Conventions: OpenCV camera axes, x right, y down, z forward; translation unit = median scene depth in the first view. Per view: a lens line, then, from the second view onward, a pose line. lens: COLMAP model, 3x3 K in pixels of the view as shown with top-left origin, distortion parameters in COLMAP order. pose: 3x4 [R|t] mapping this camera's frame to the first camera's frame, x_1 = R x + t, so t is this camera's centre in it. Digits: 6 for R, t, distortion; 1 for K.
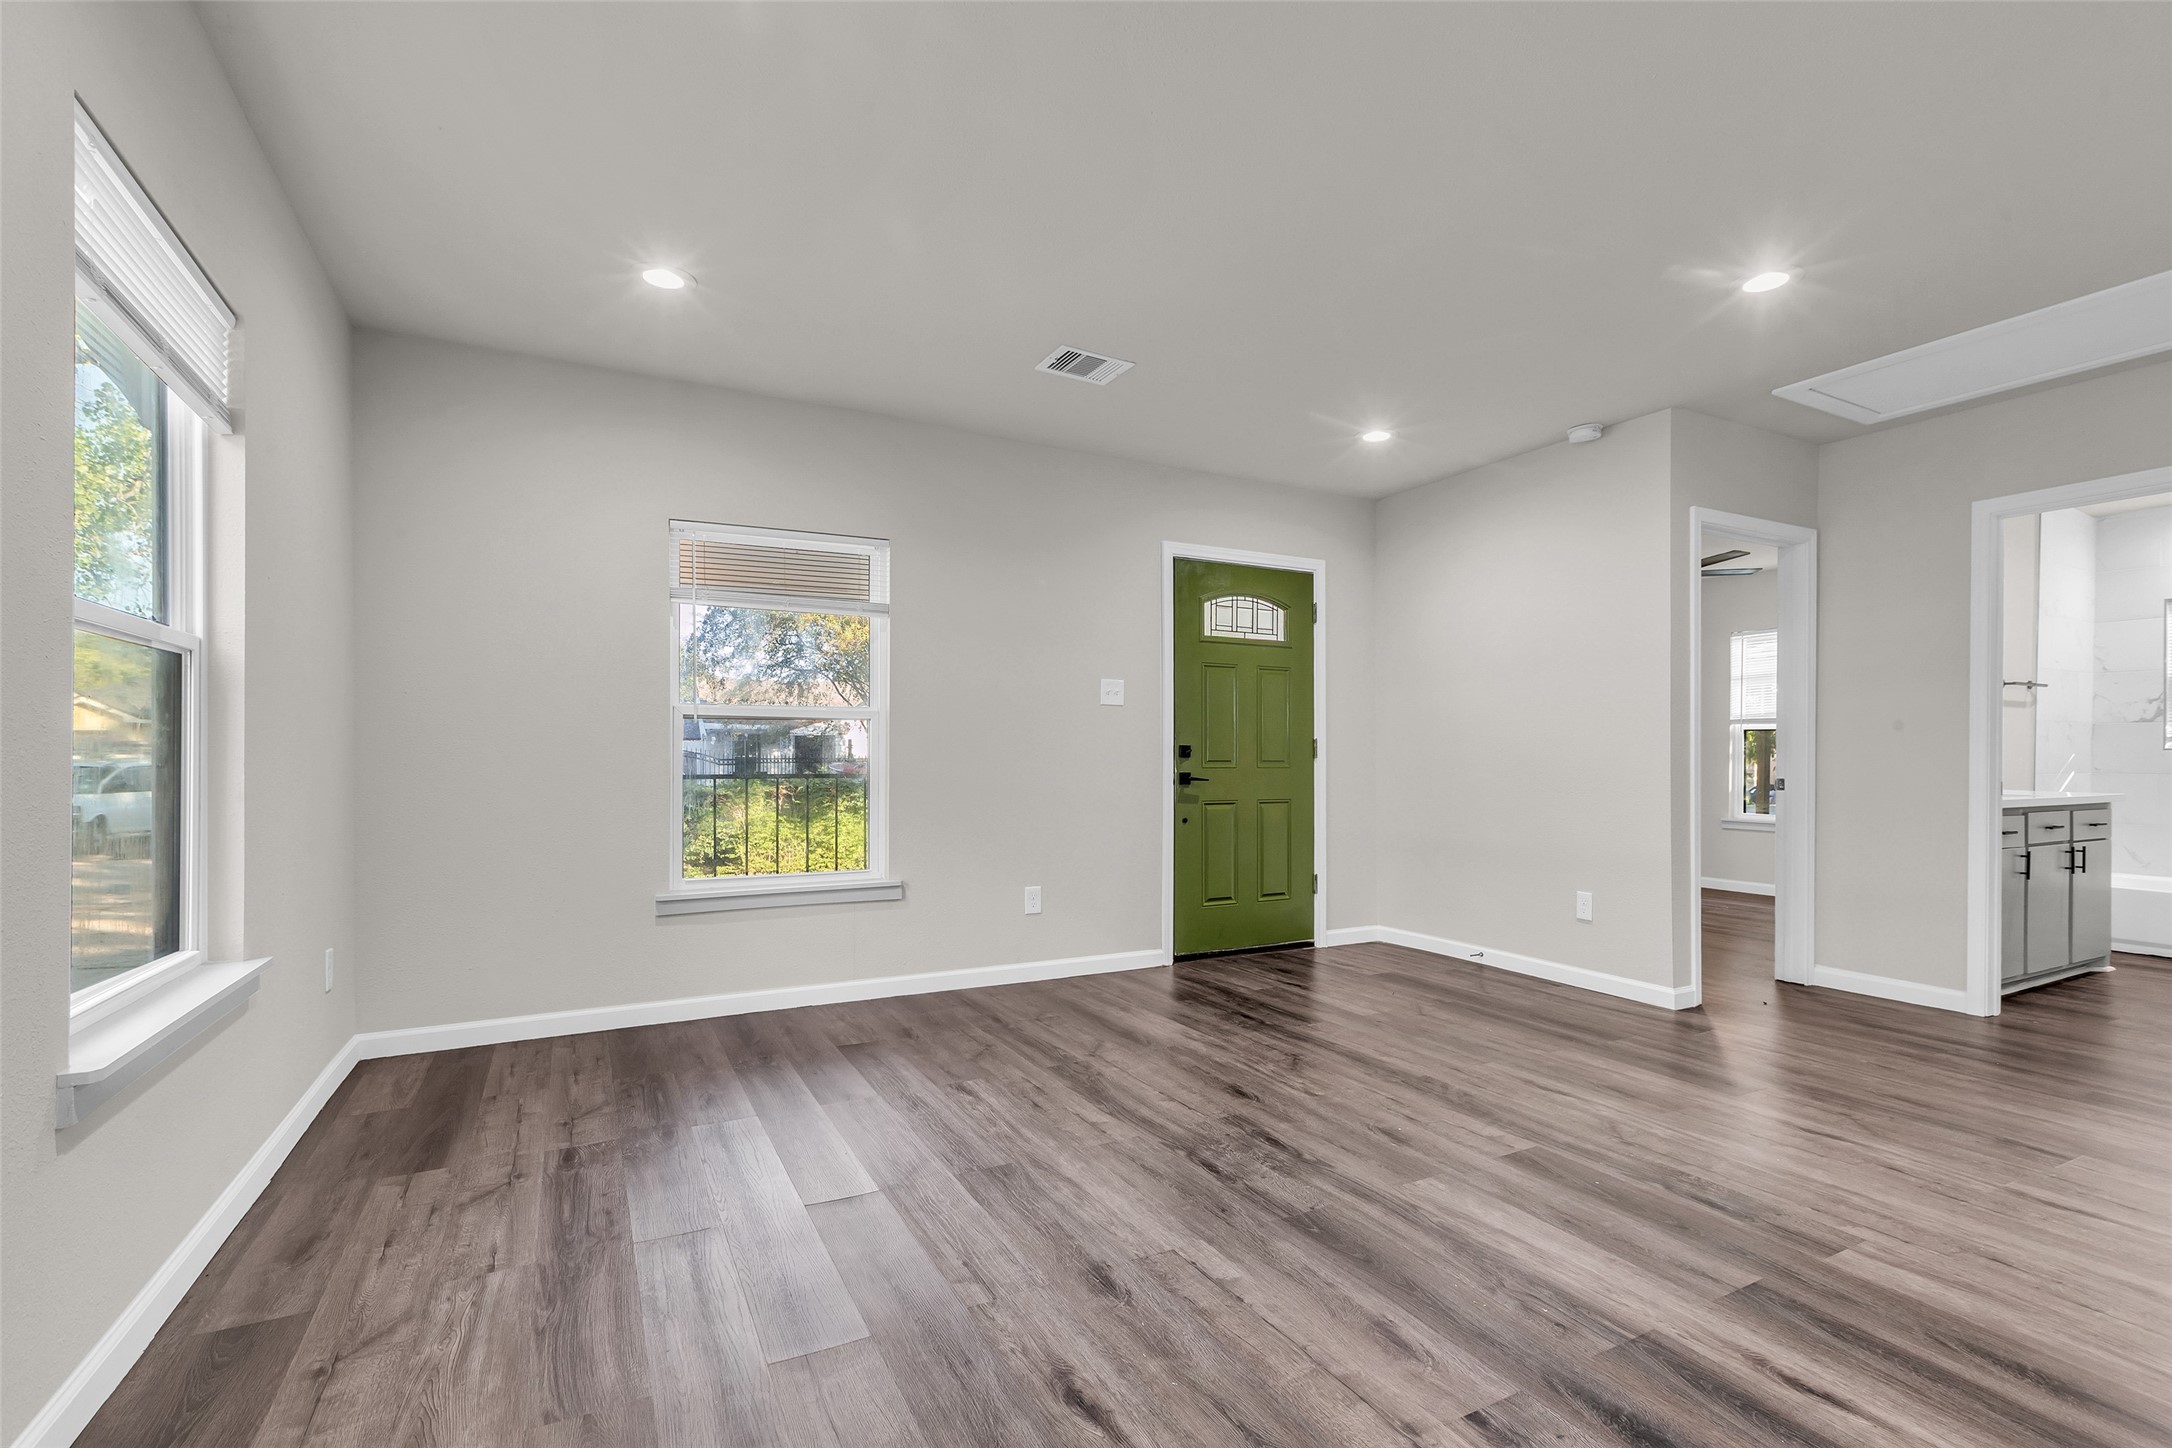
lens RADIAL K [[976.5, 0, 1105.4], [0, 976.5, 774.7], [0, 0, 1]] dist [-0.001634, 0.003136]
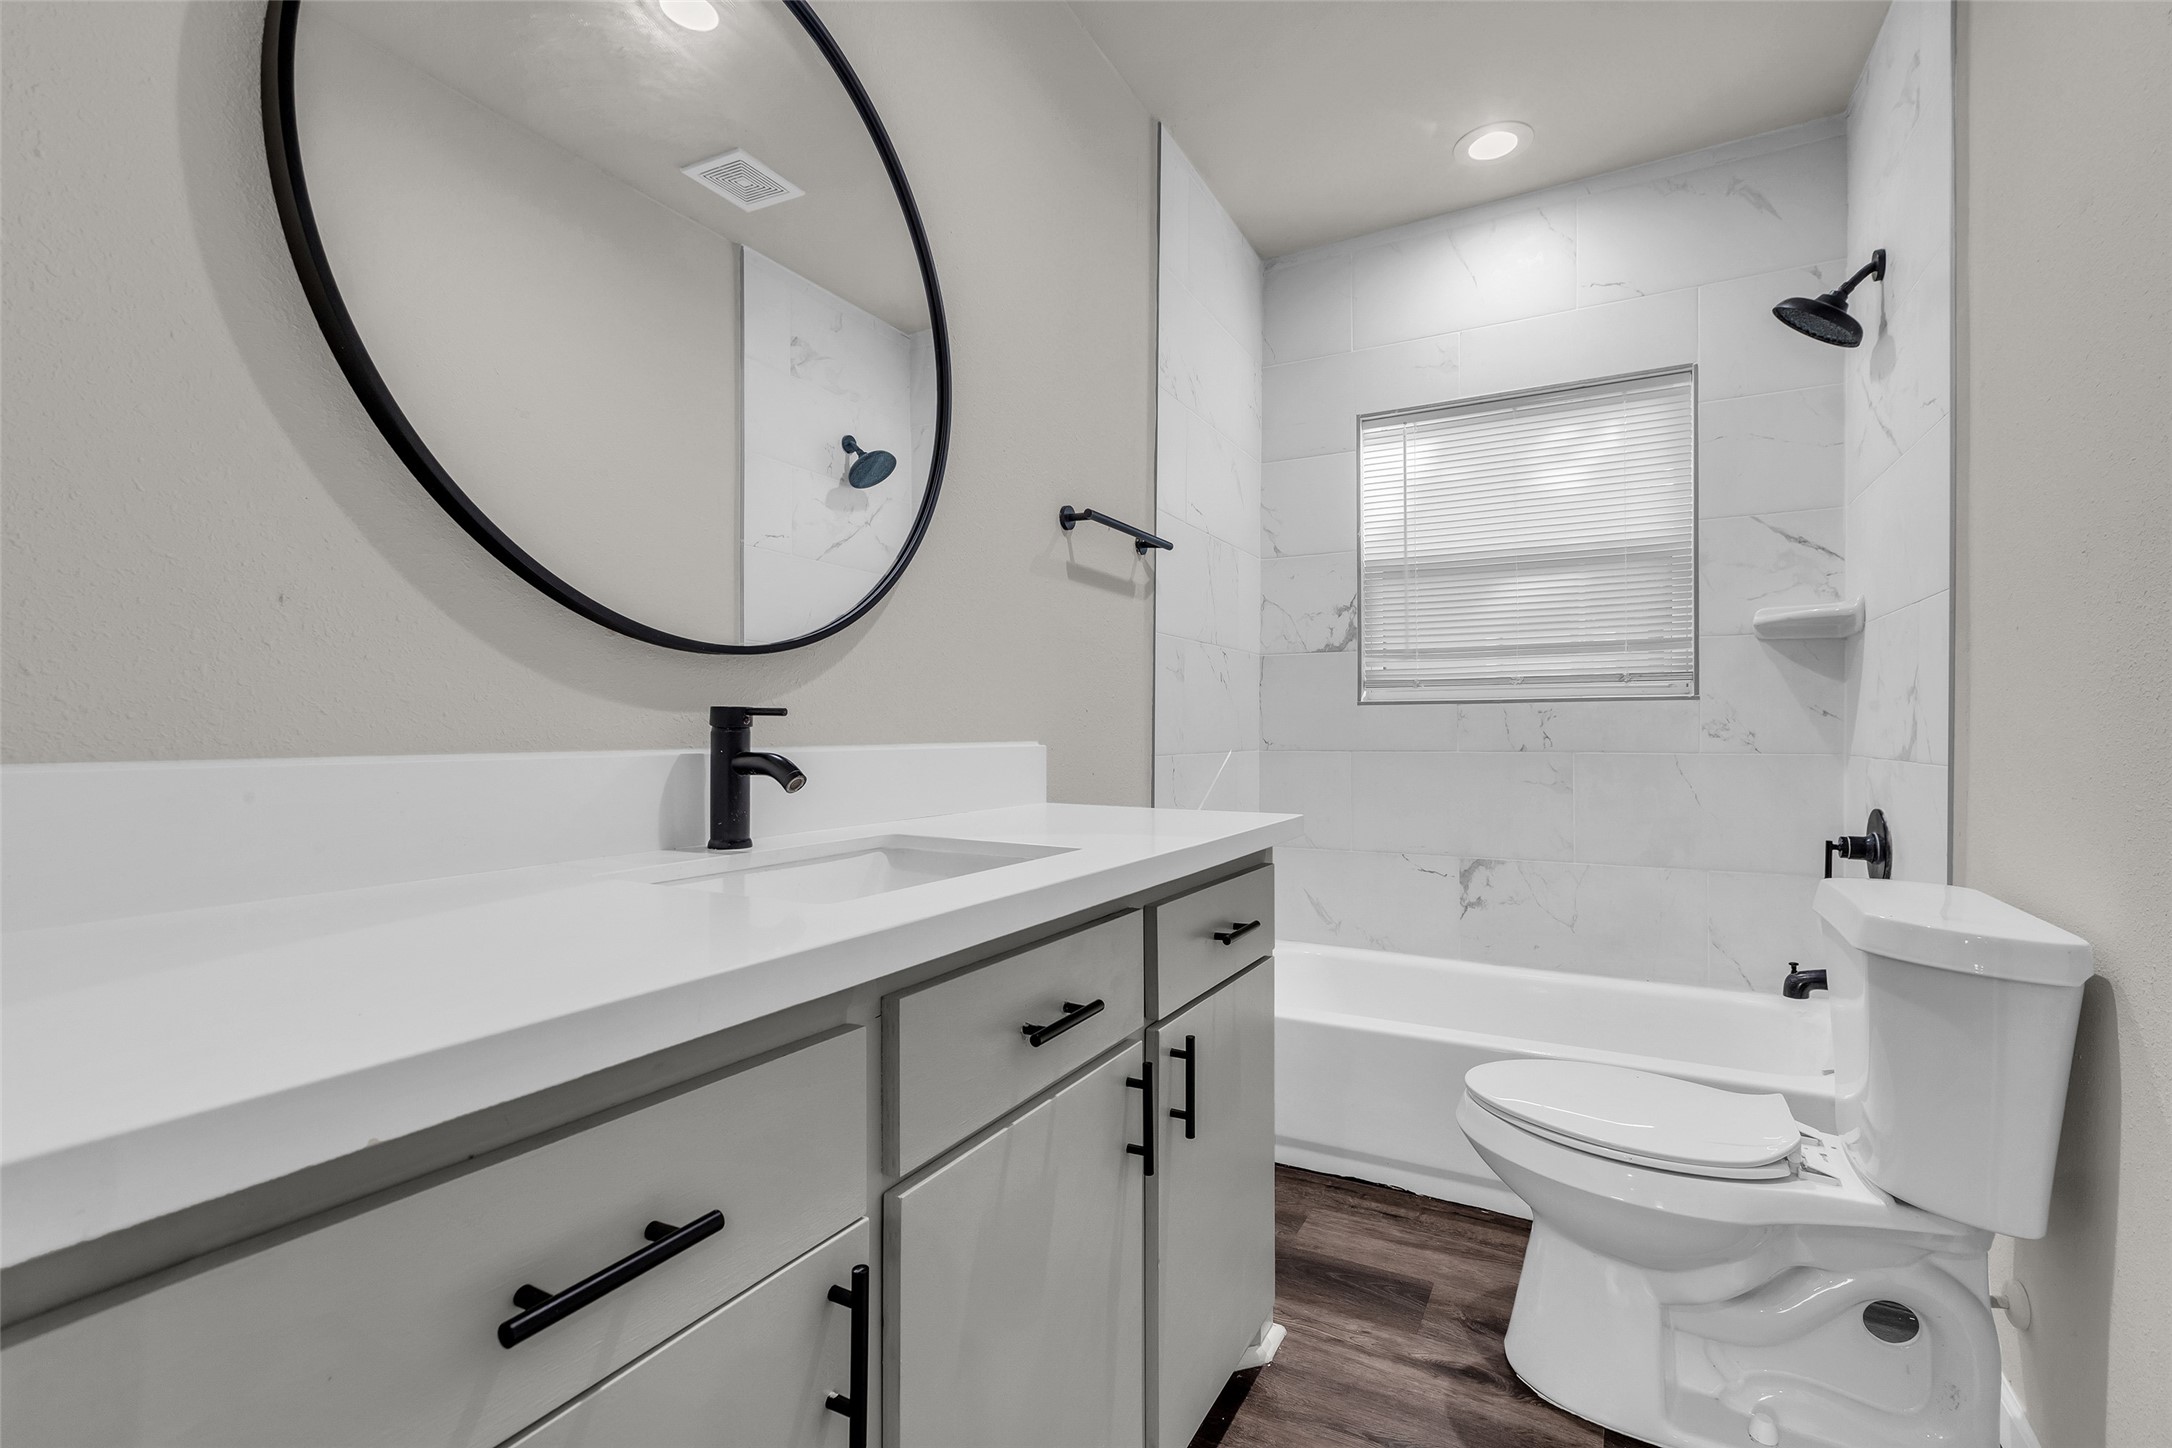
lens RADIAL K [[976.5, 0, 1082.7], [0, 976.5, 727.9], [0, 0, 1]] dist [-0.001634, 0.003136]
pose [[0.835759, 0.018106, 0.548798, 0.695272], [-0.013803, 0.999833, -0.011967, -0.007648], [-0.548924, 0.002426, 0.835869, 0.664551]]
